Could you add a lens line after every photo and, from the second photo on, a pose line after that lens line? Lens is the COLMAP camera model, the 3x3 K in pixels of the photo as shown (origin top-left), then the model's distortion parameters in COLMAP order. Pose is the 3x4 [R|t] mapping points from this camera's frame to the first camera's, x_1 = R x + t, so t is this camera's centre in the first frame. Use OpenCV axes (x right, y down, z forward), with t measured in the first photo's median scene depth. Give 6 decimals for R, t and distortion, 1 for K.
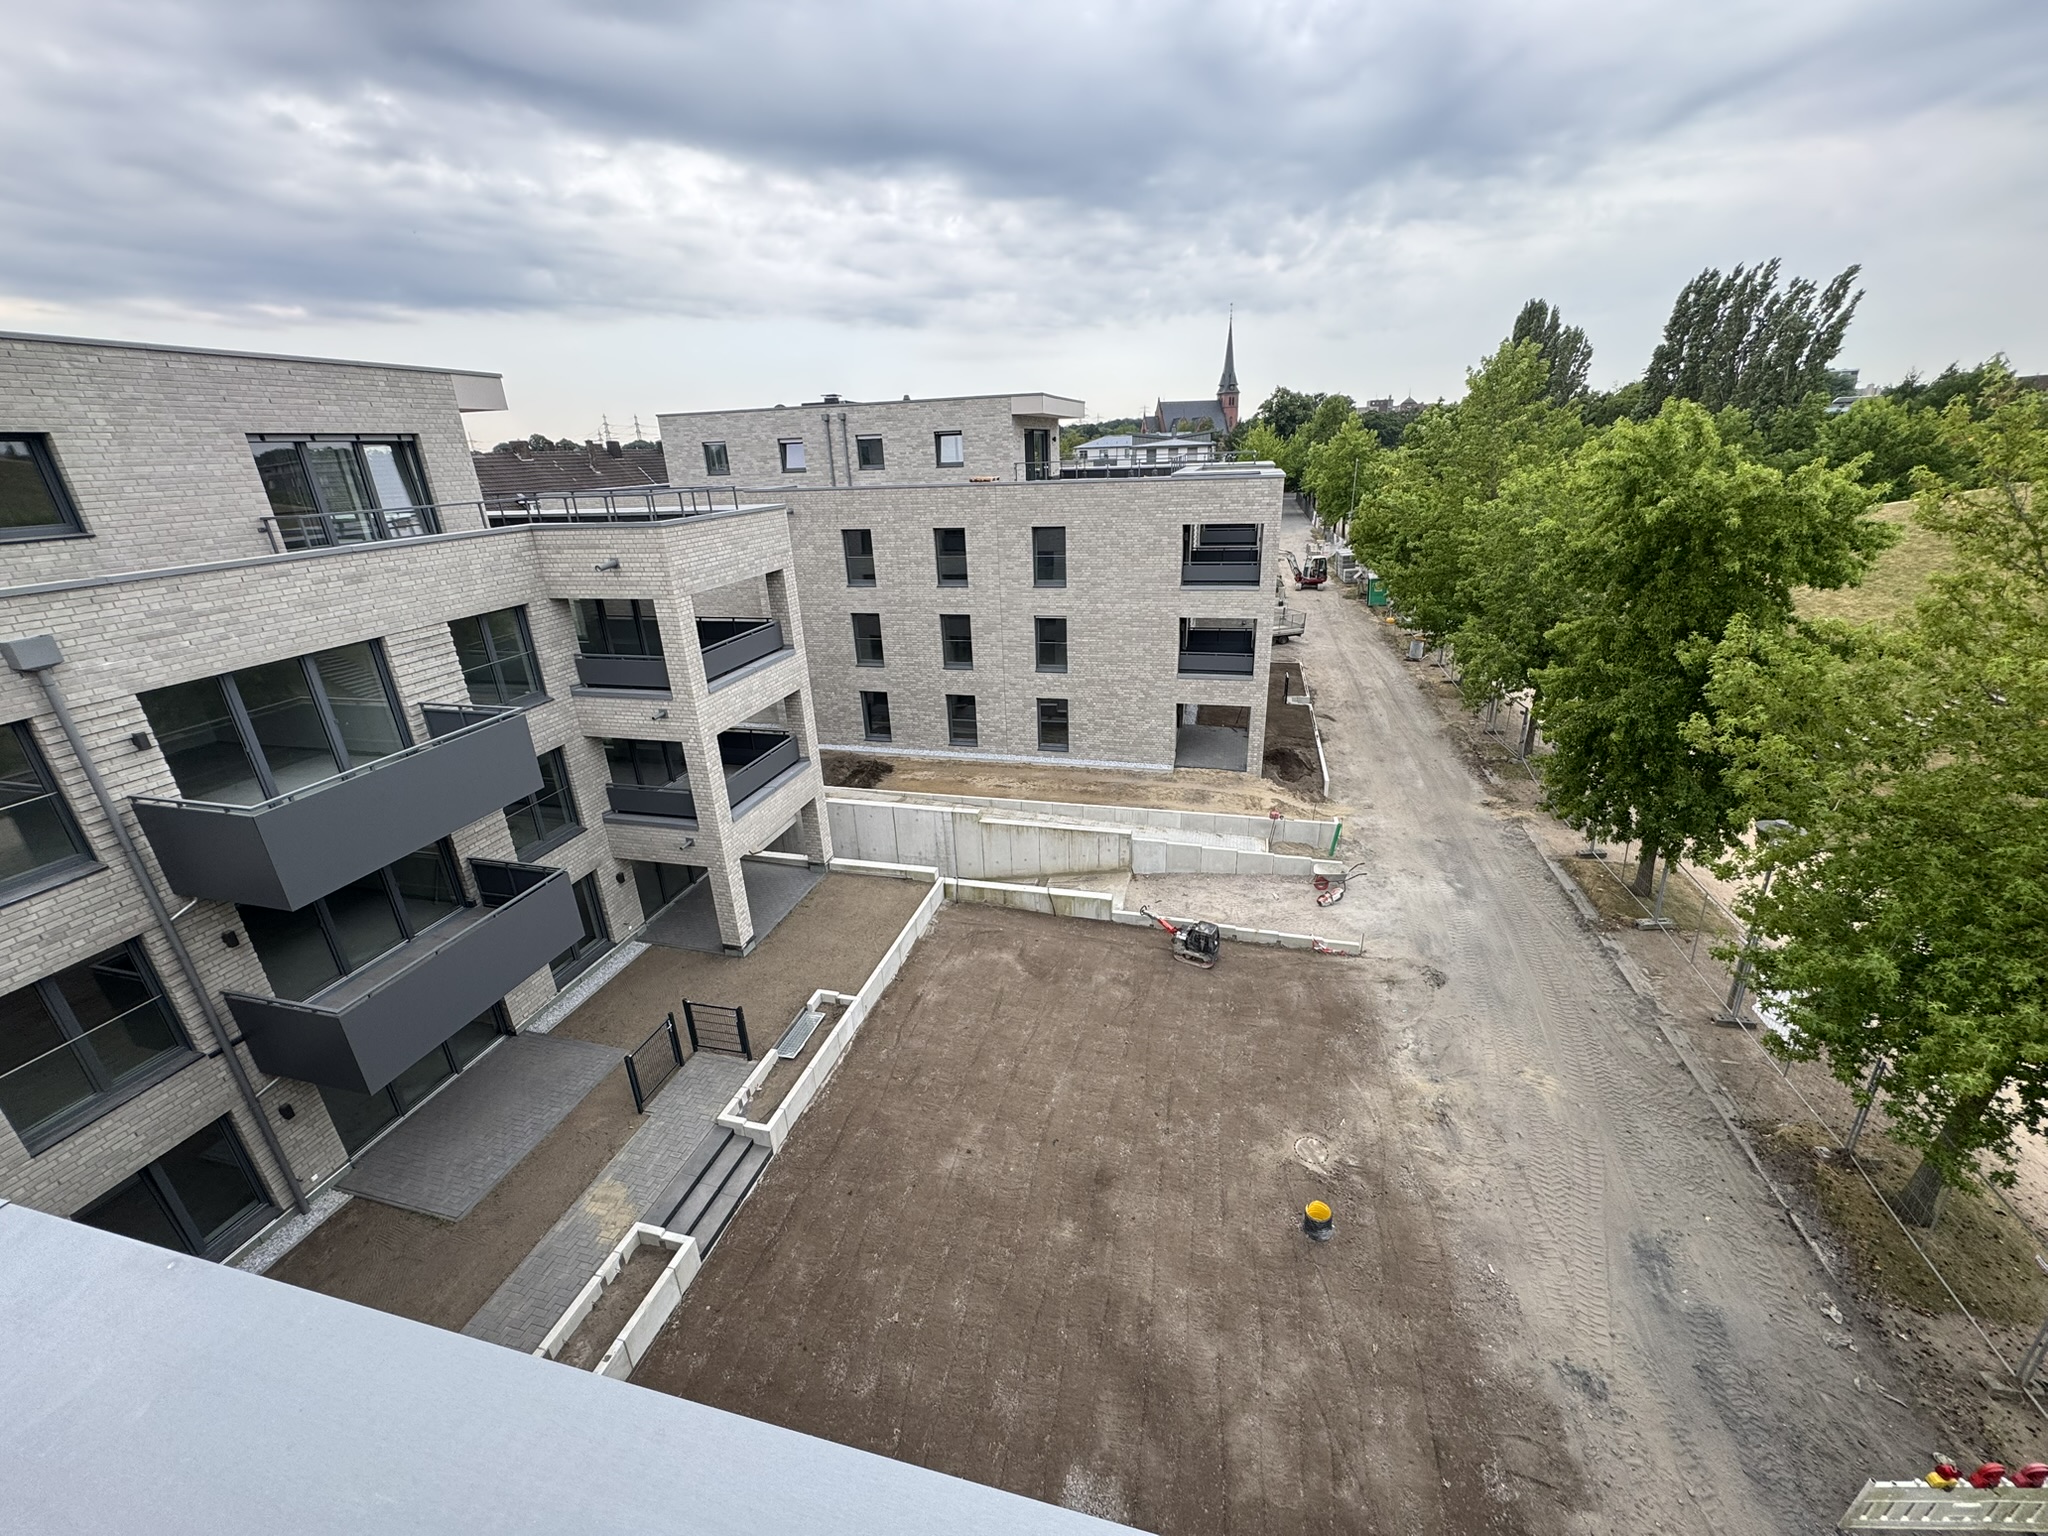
lens RADIAL K [[829.8, 0, 1024.0], [0, 829.8, 768.0], [0, 0, 1]] dist [0.000872, -0.000188]
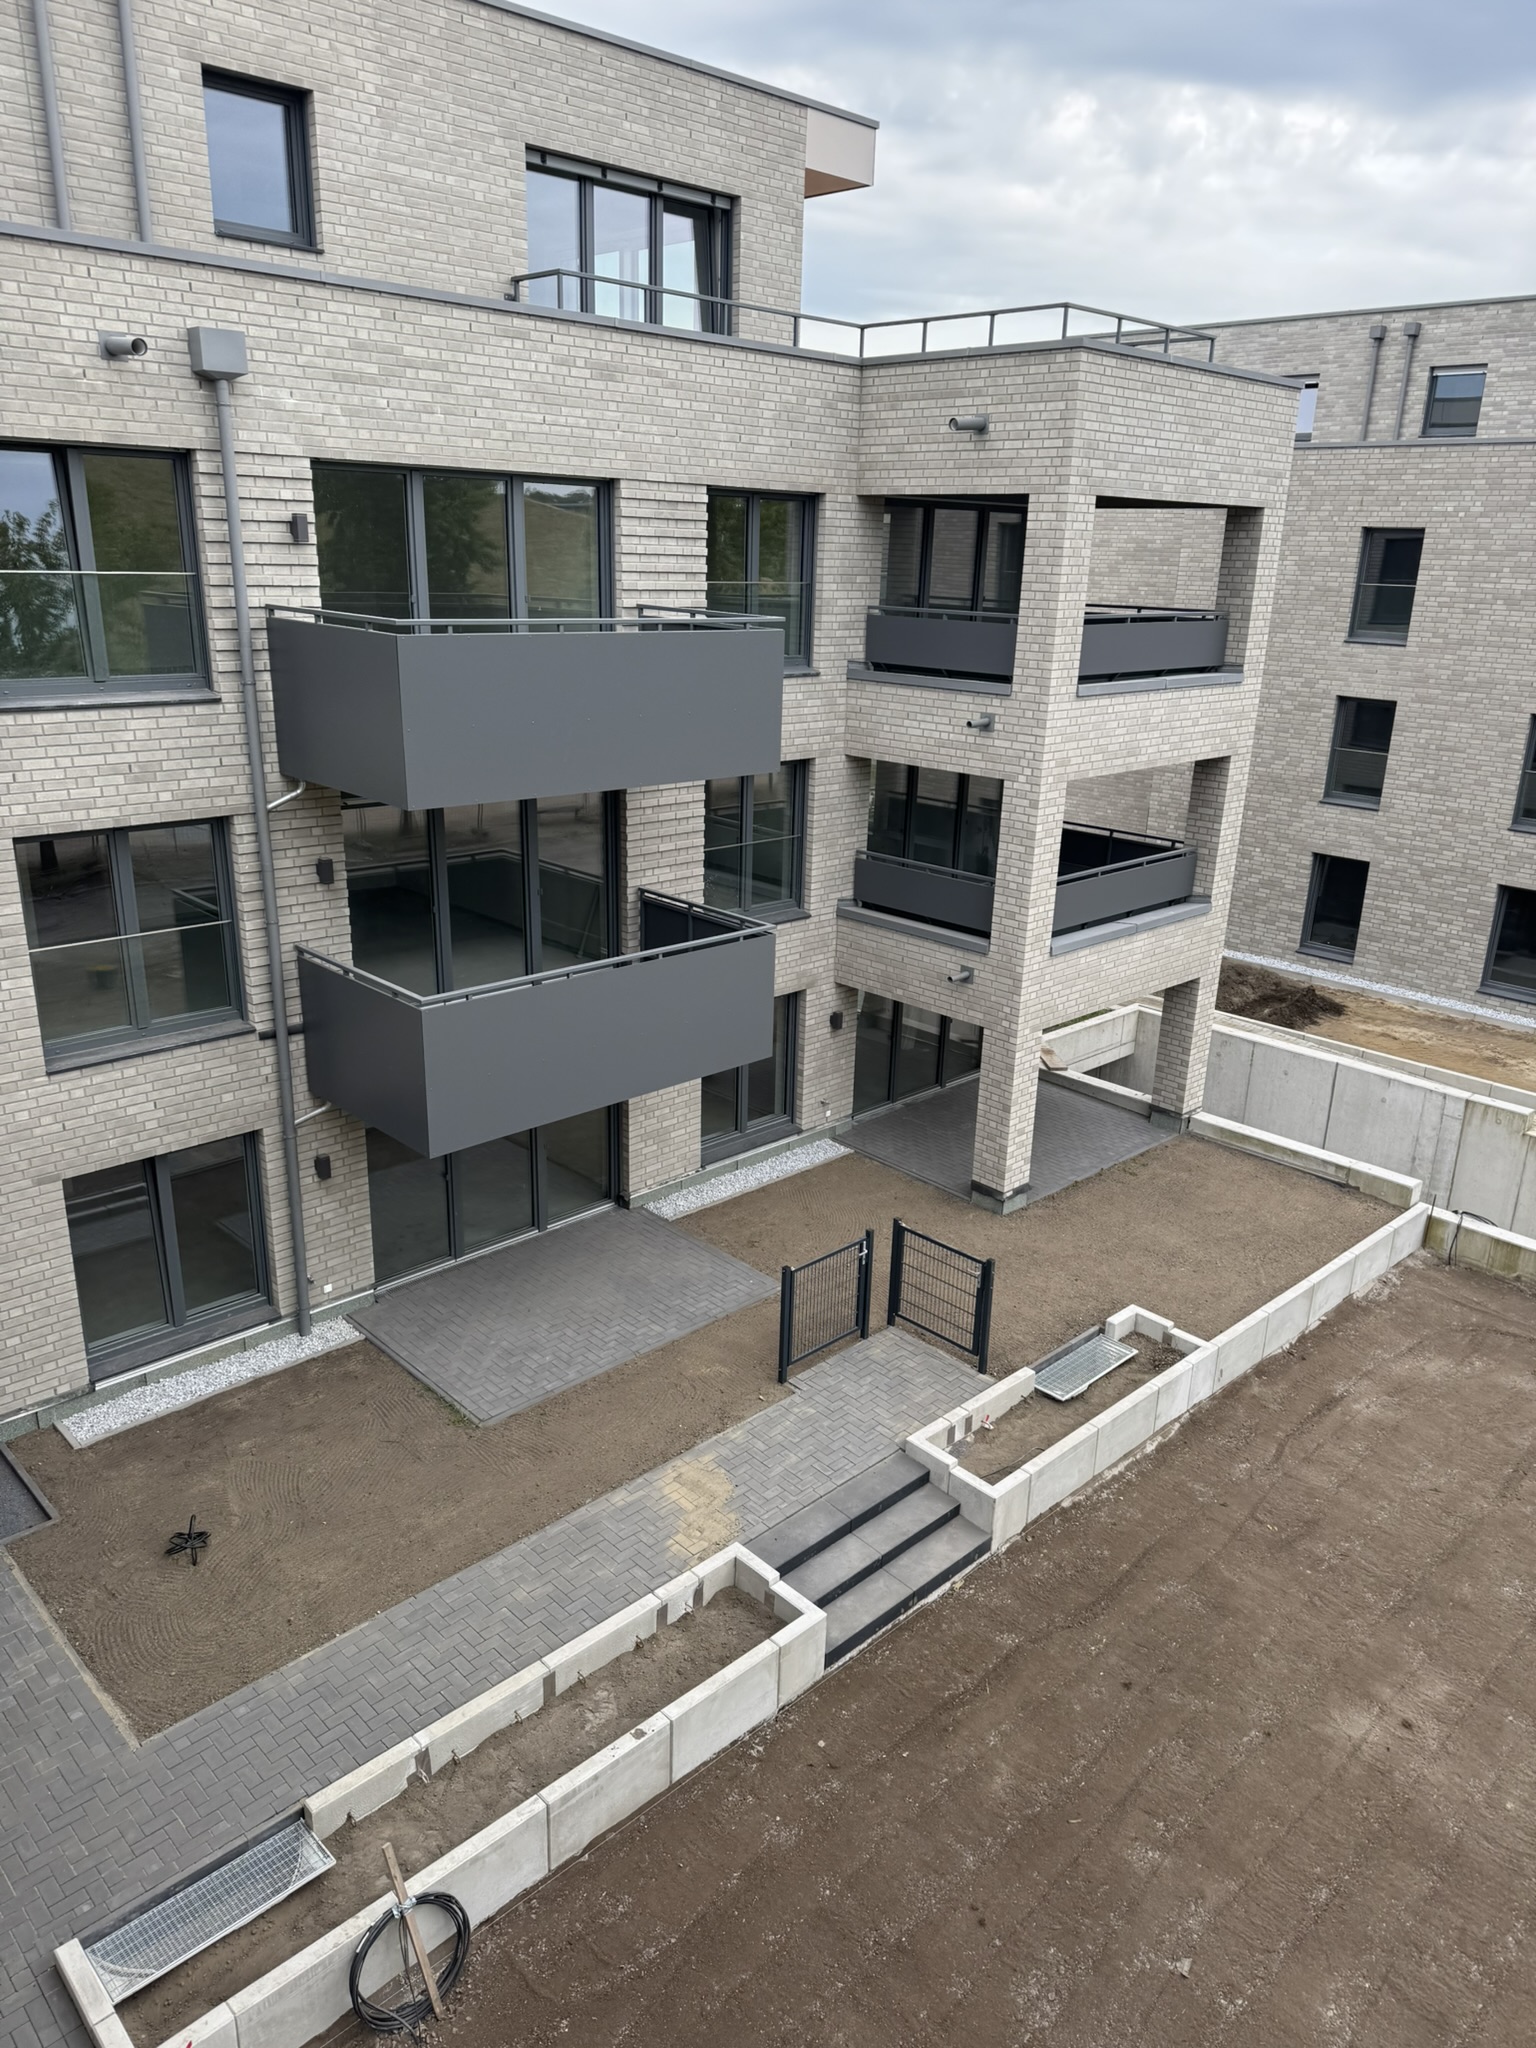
lens RADIAL K [[1462.7, 0, 768.0], [0, 1462.7, 1024.0], [0, 0, 1]] dist [0.099297, -0.136639]
pose [[0.851714, 0.223932, -0.473748, -0.056370], [-0.245900, 0.969163, 0.016022, 0.154926], [0.462726, 0.102849, 0.880515, 0.105768]]
